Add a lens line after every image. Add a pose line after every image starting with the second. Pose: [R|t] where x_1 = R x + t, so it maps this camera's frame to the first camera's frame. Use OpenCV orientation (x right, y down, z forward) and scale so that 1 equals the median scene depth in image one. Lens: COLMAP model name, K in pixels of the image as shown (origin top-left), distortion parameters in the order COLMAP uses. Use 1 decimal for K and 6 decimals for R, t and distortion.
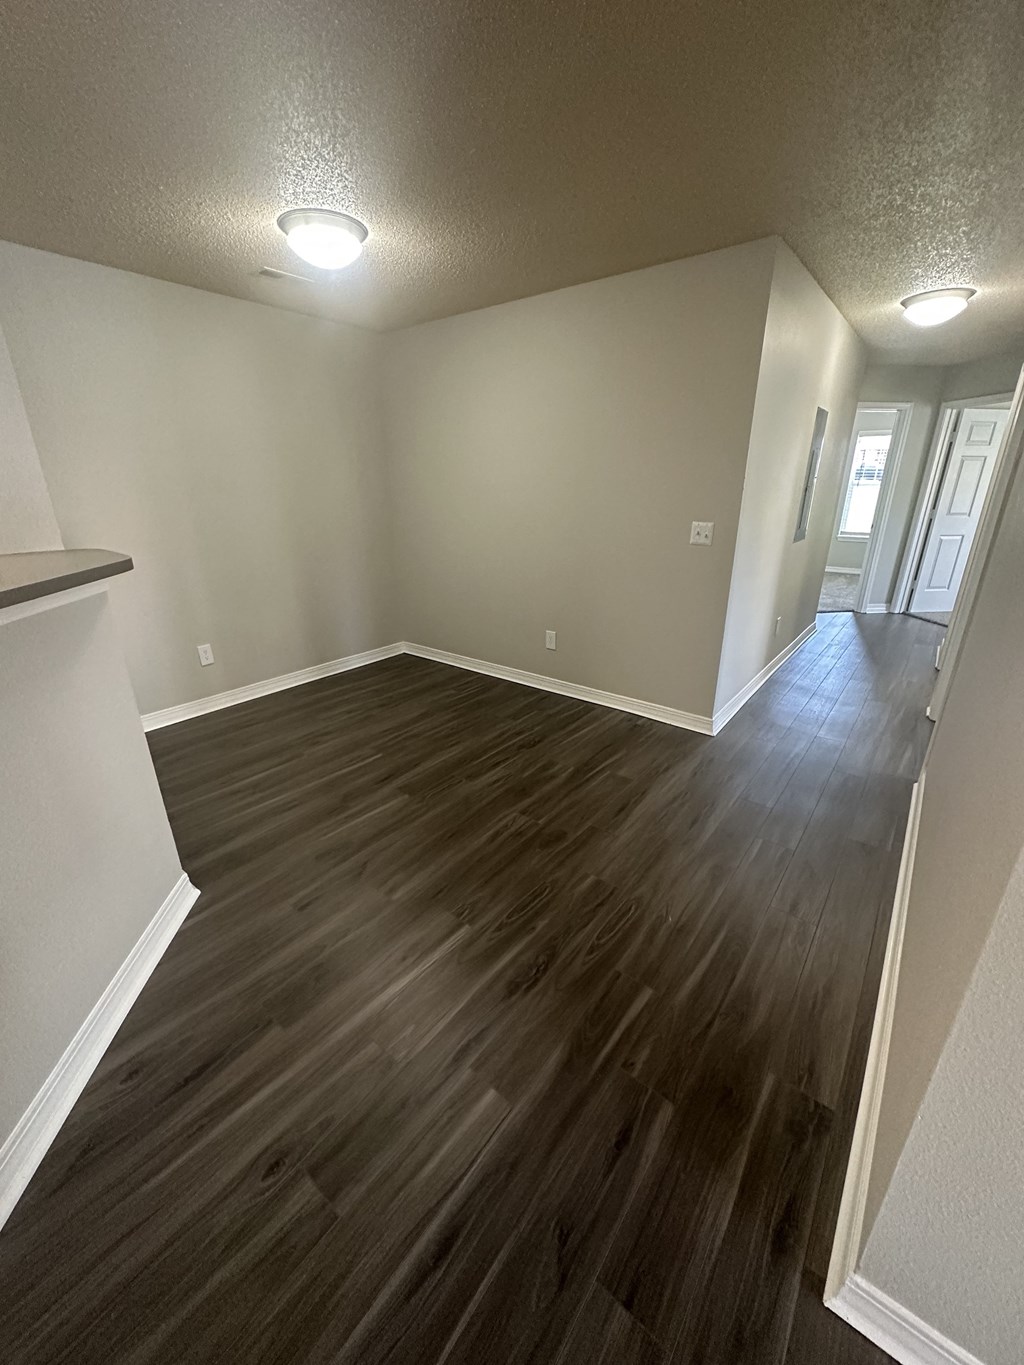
lens RADIAL K [[542.9, 0, 517.2], [0, 542.9, 682.3], [0, 0, 1]] dist [-0.000628, 0.000489]
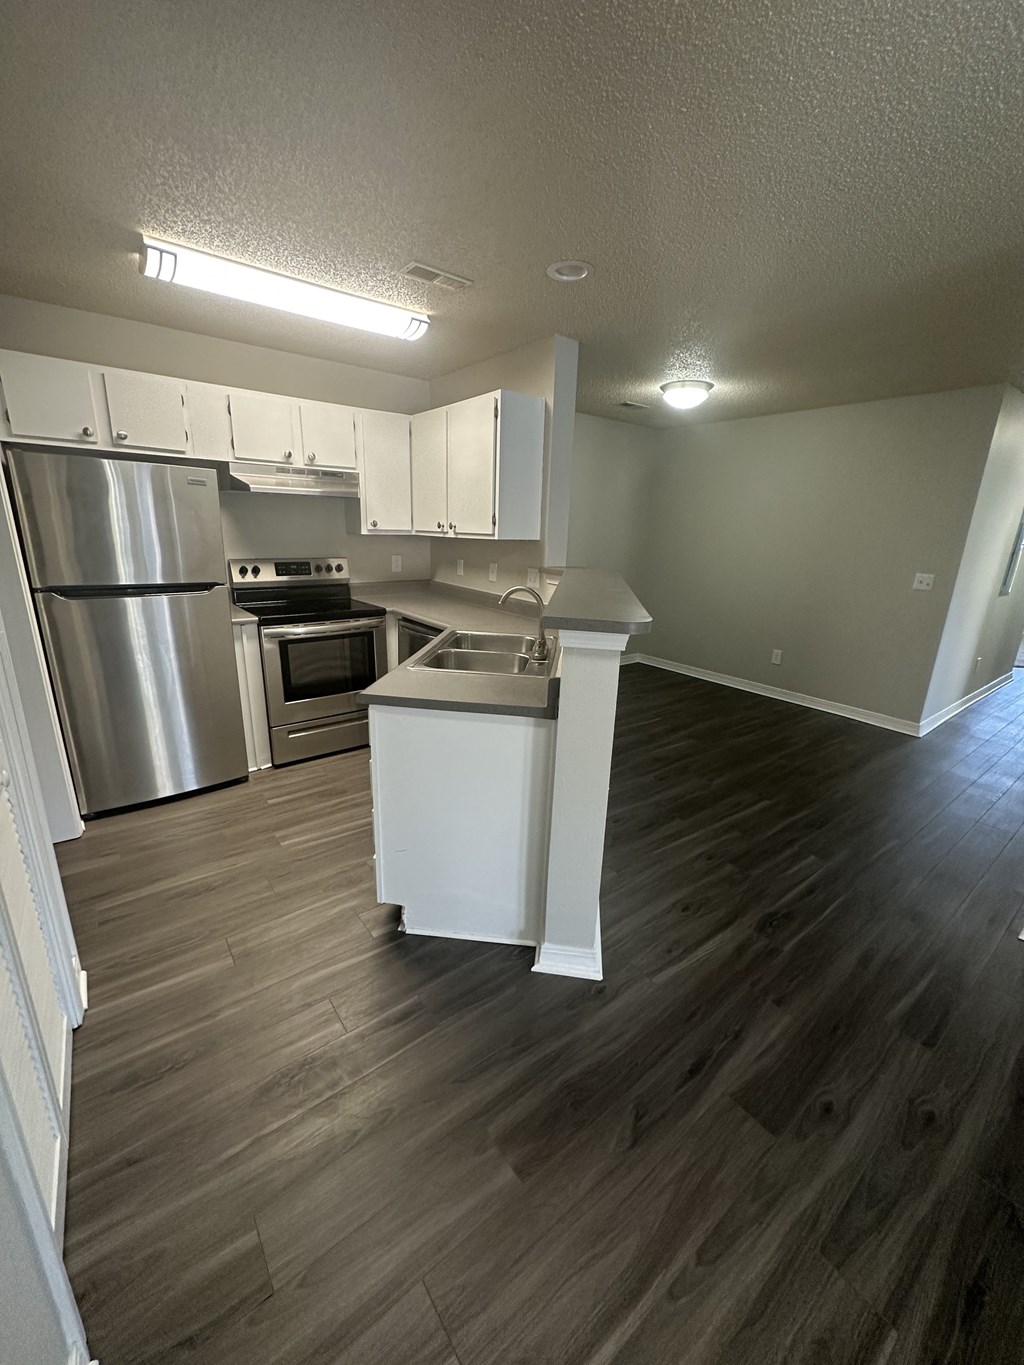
lens RADIAL K [[542.9, 0, 506.9], [0, 542.9, 688.6], [0, 0, 1]] dist [-0.000628, 0.000489]
pose [[0.967253, 0.102611, -0.232149, -0.328284], [-0.117462, 0.991765, -0.051045, 0.182044], [0.224999, 0.076642, 0.971340, -0.530903]]
